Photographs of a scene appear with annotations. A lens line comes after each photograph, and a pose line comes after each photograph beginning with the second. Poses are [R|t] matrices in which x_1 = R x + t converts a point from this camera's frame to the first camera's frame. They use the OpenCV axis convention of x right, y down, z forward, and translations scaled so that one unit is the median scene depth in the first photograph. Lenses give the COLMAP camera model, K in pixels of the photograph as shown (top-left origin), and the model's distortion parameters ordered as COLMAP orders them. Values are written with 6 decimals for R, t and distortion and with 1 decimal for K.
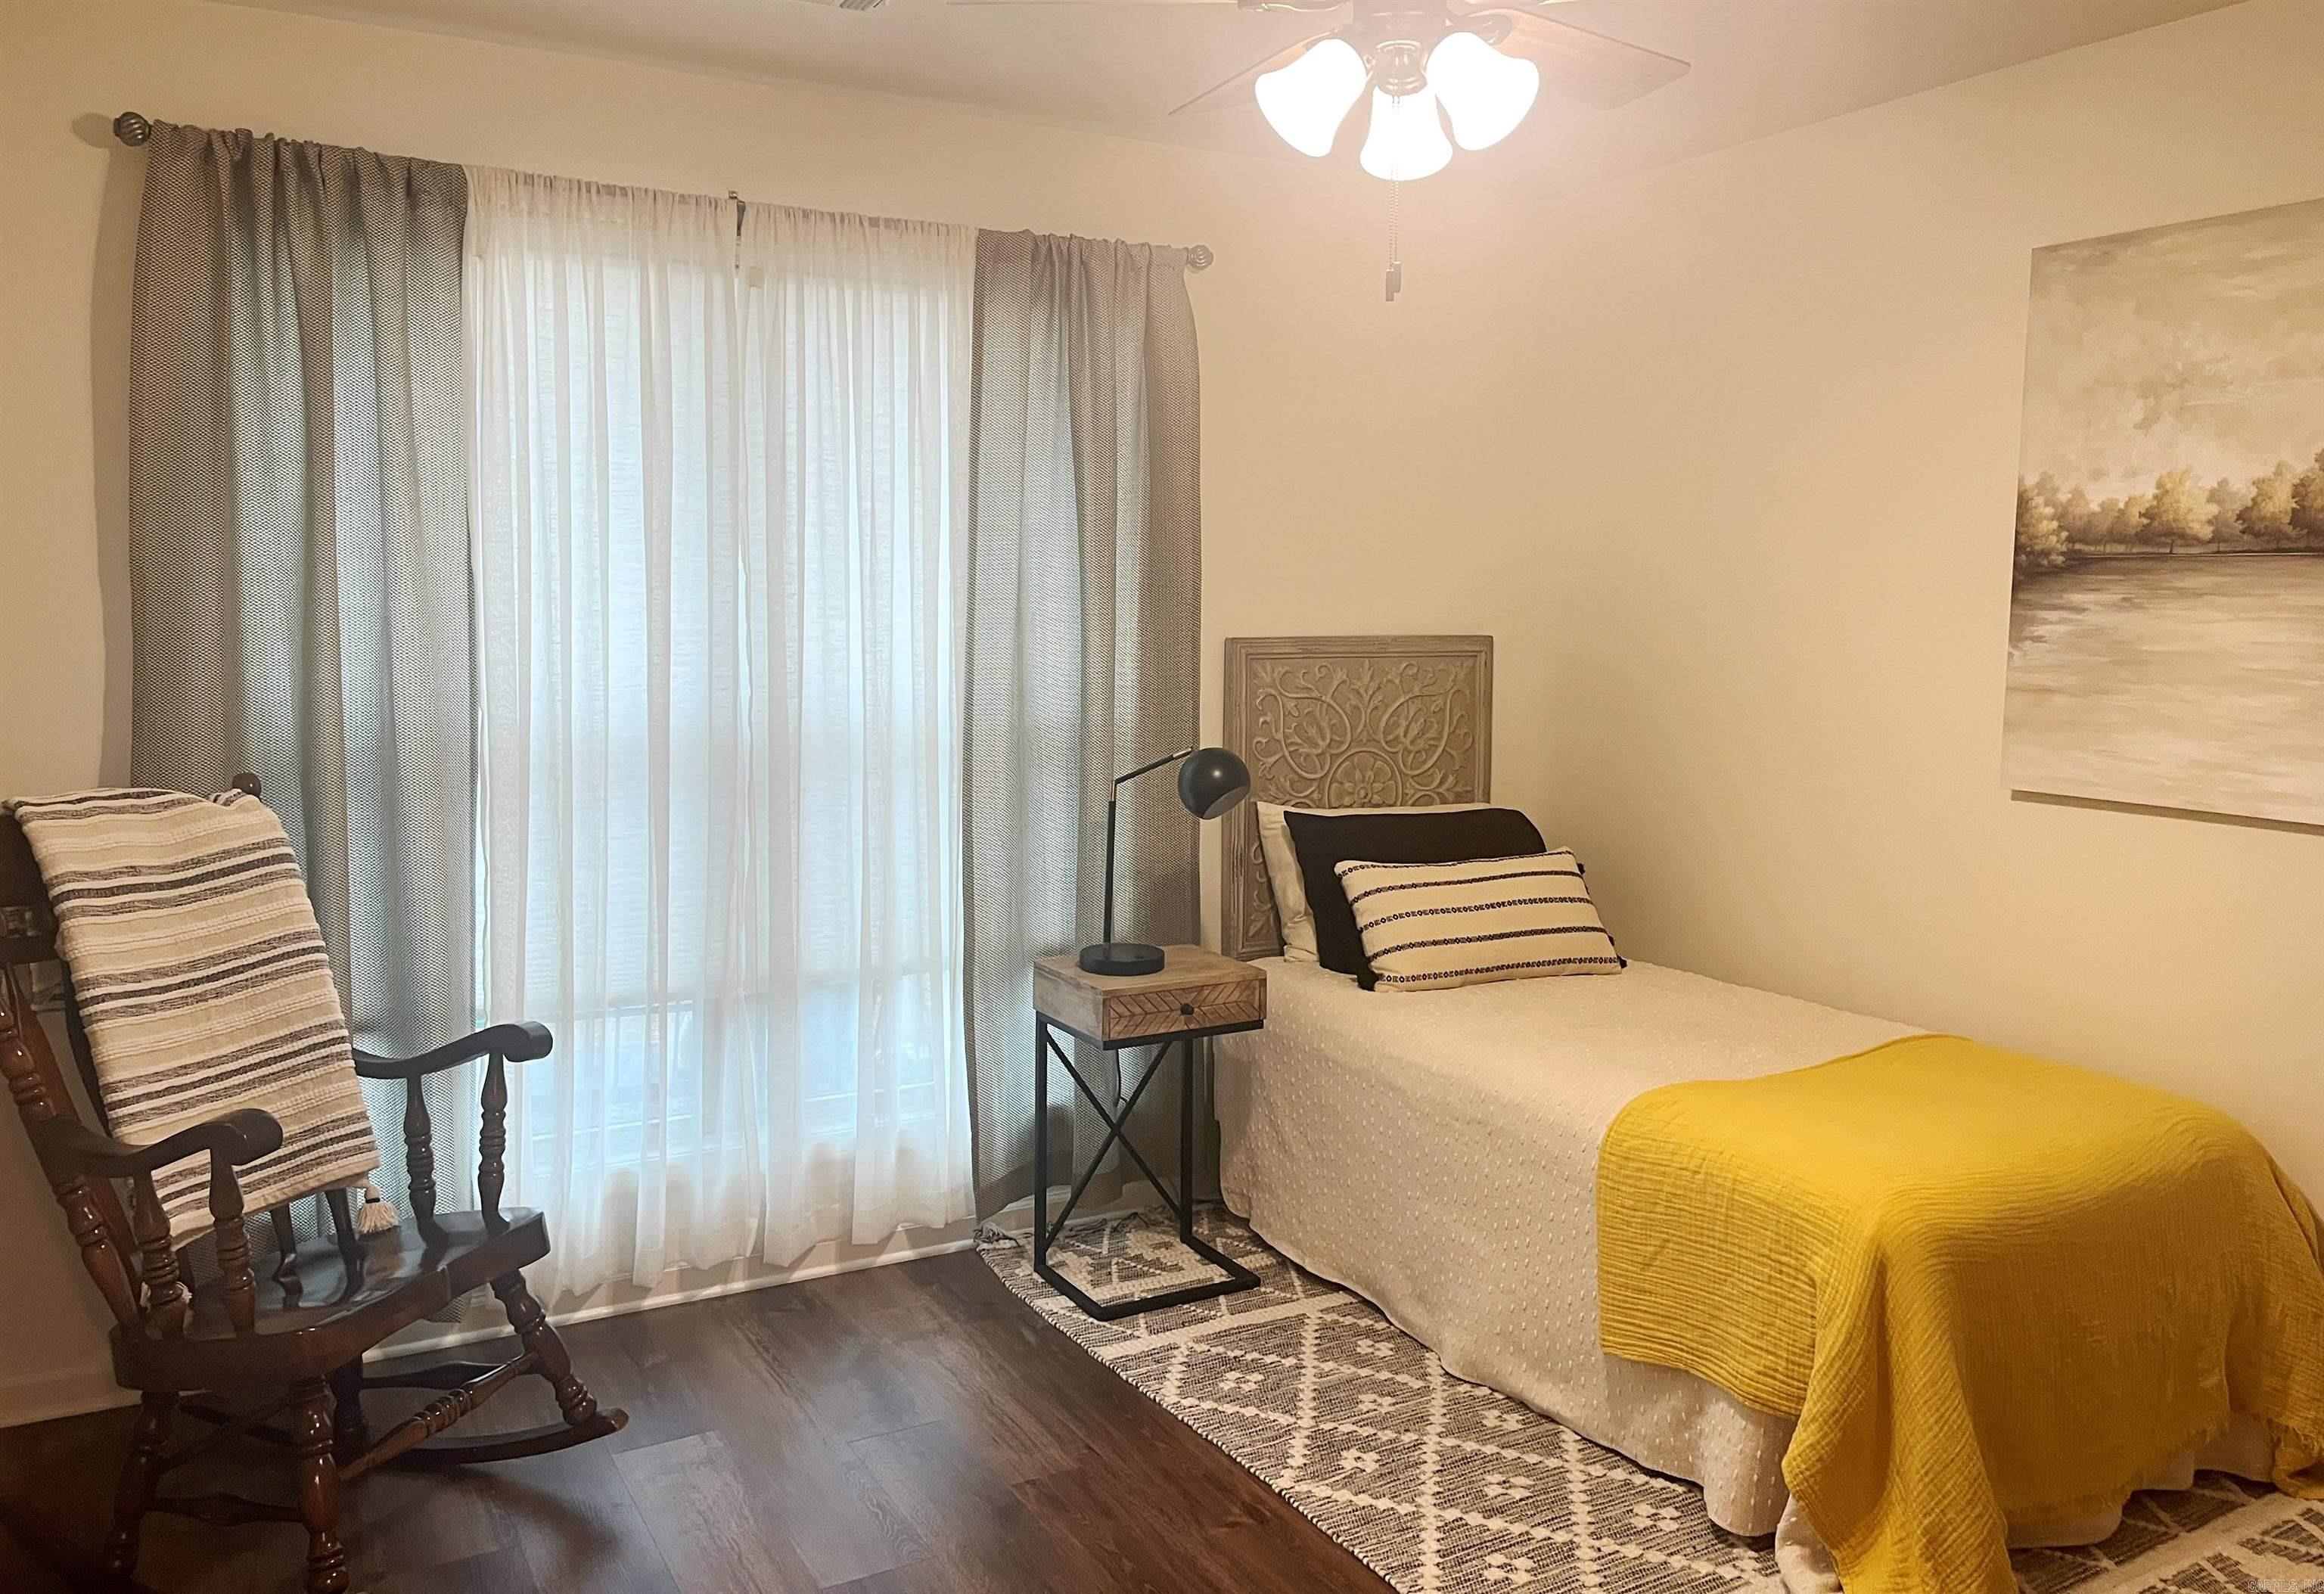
lens RADIAL K [[1797.8, 0, 1080.4], [0, 1797.8, 746.3], [0, 0, 1]] dist [0.081800, -0.107723]
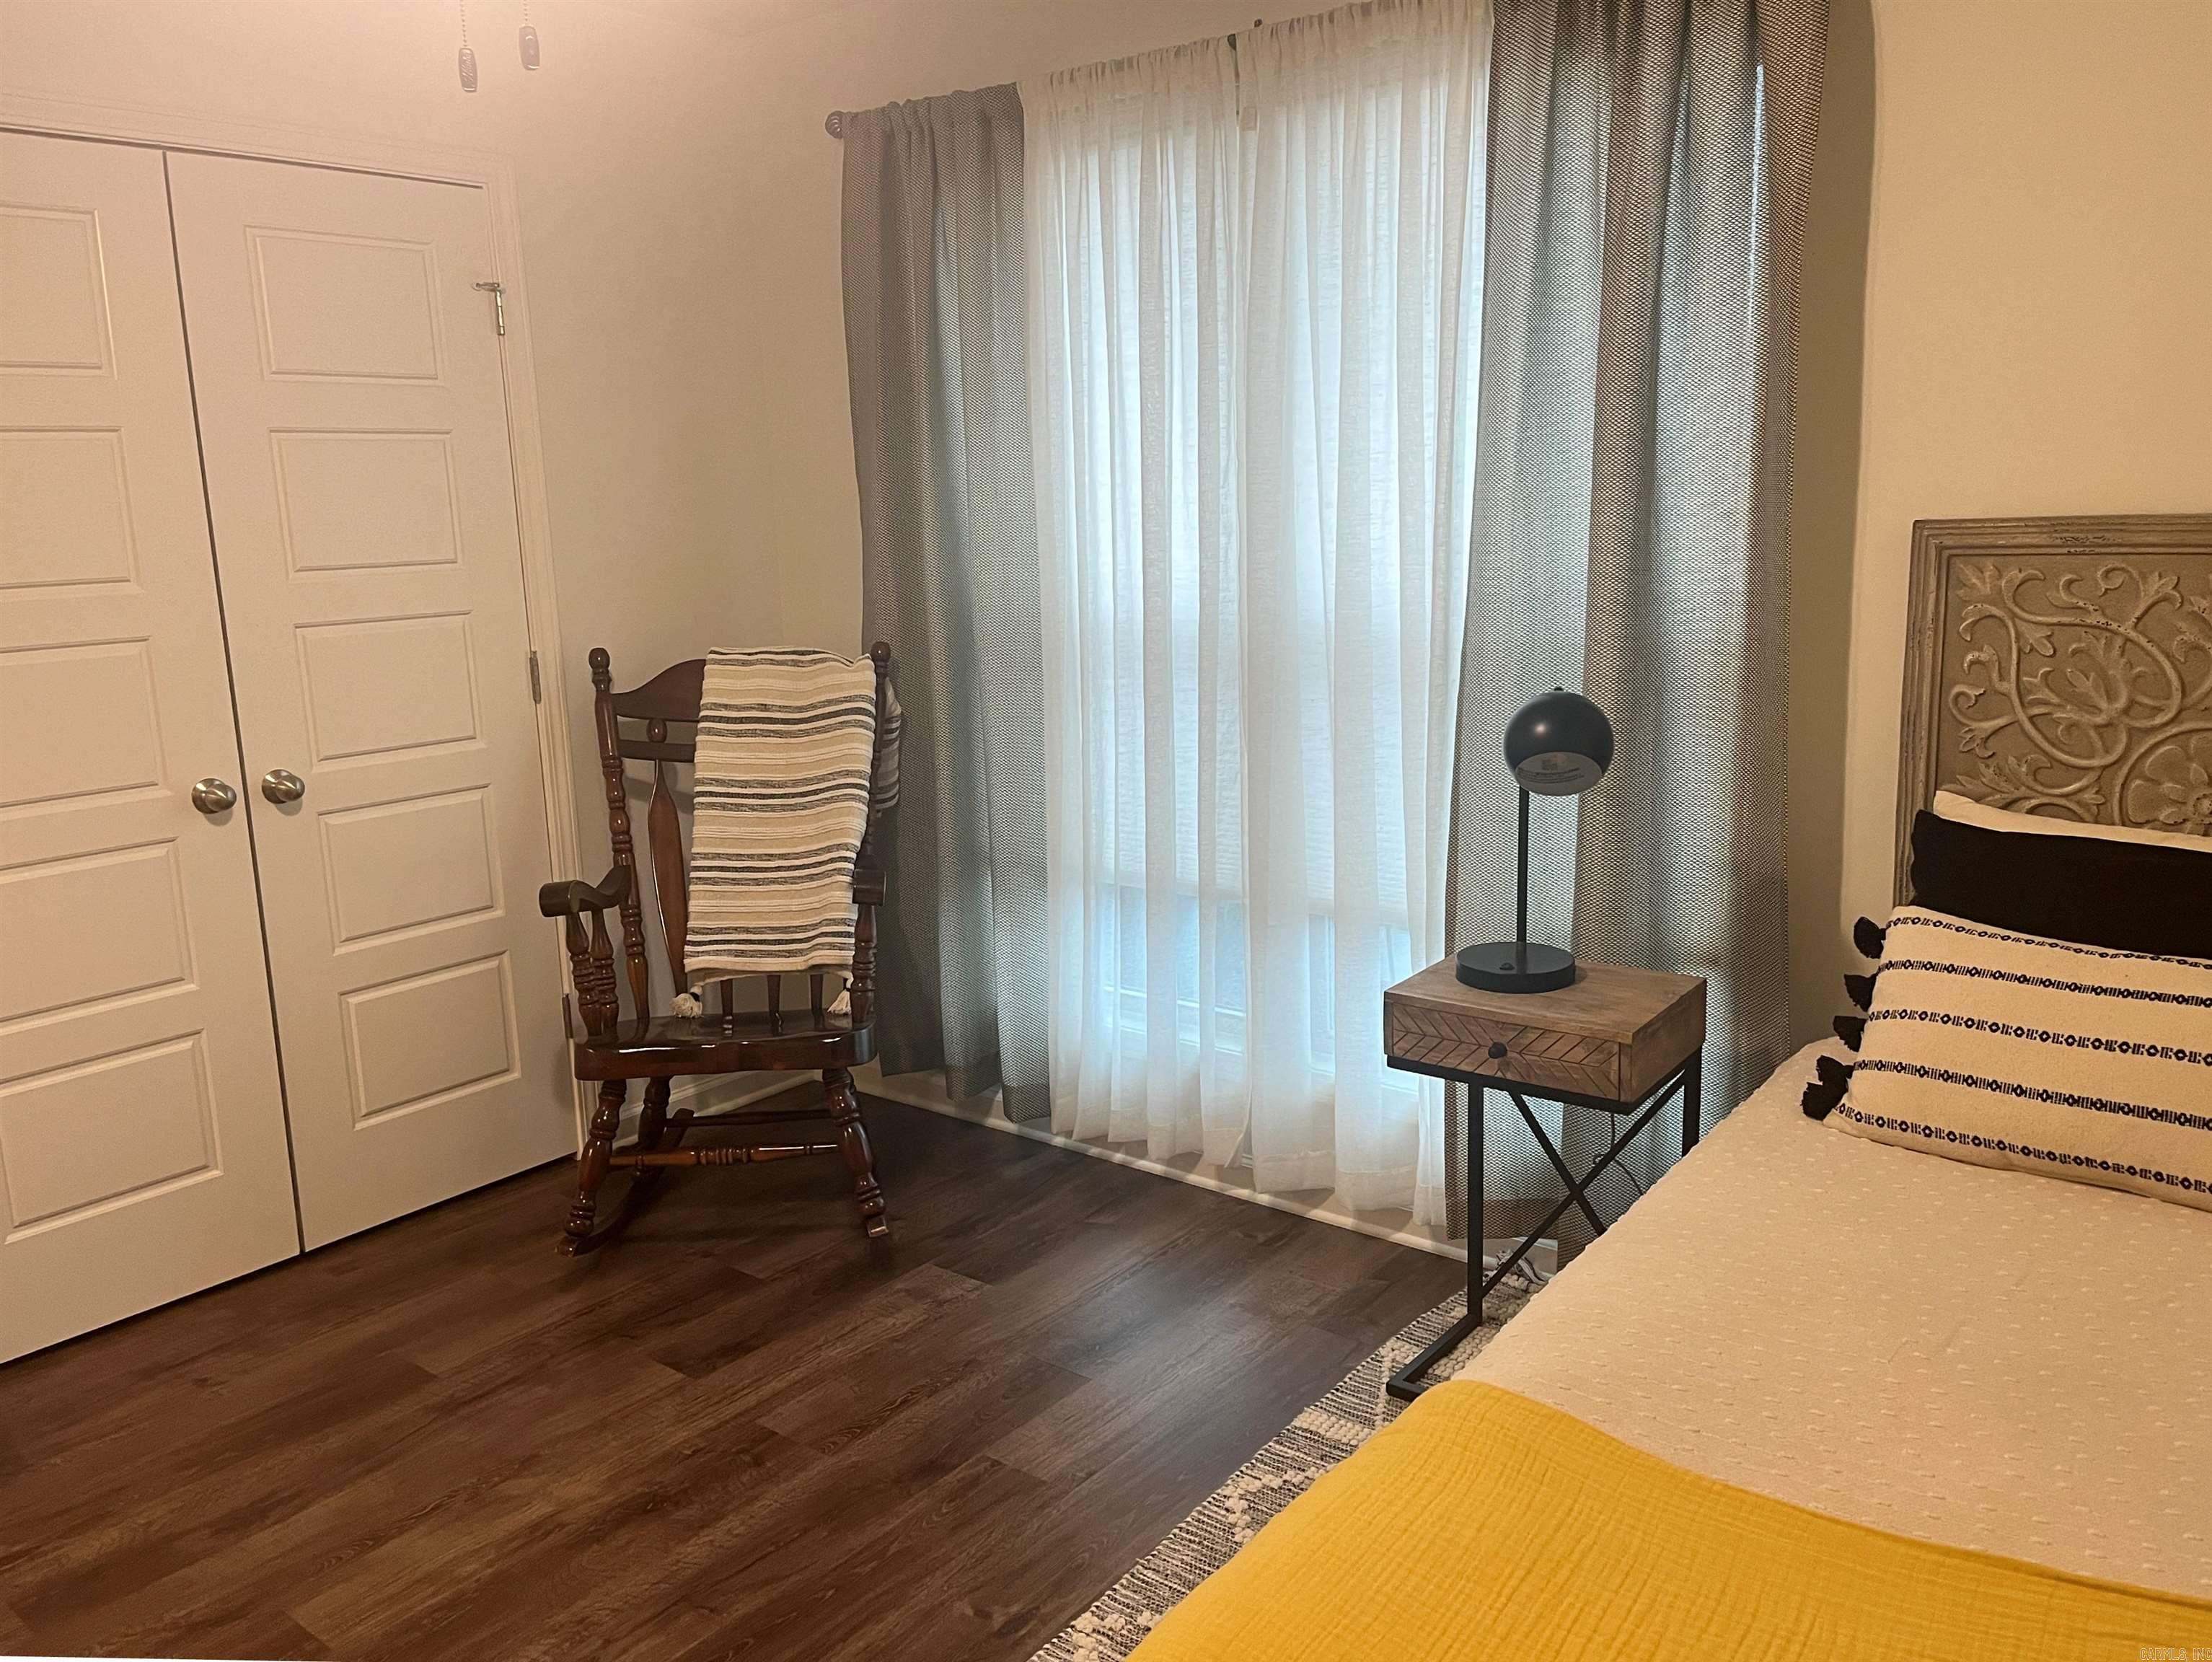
lens RADIAL K [[1670.3, 0, 1097.1], [0, 1670.3, 811.5], [0, 0, 1]] dist [0.076921, -0.118024]
pose [[0.398515, 0.153476, -0.904229, 0.594184], [-0.040296, 0.987877, 0.149914, -0.043270], [0.916276, -0.023307, 0.399868, 0.591665]]
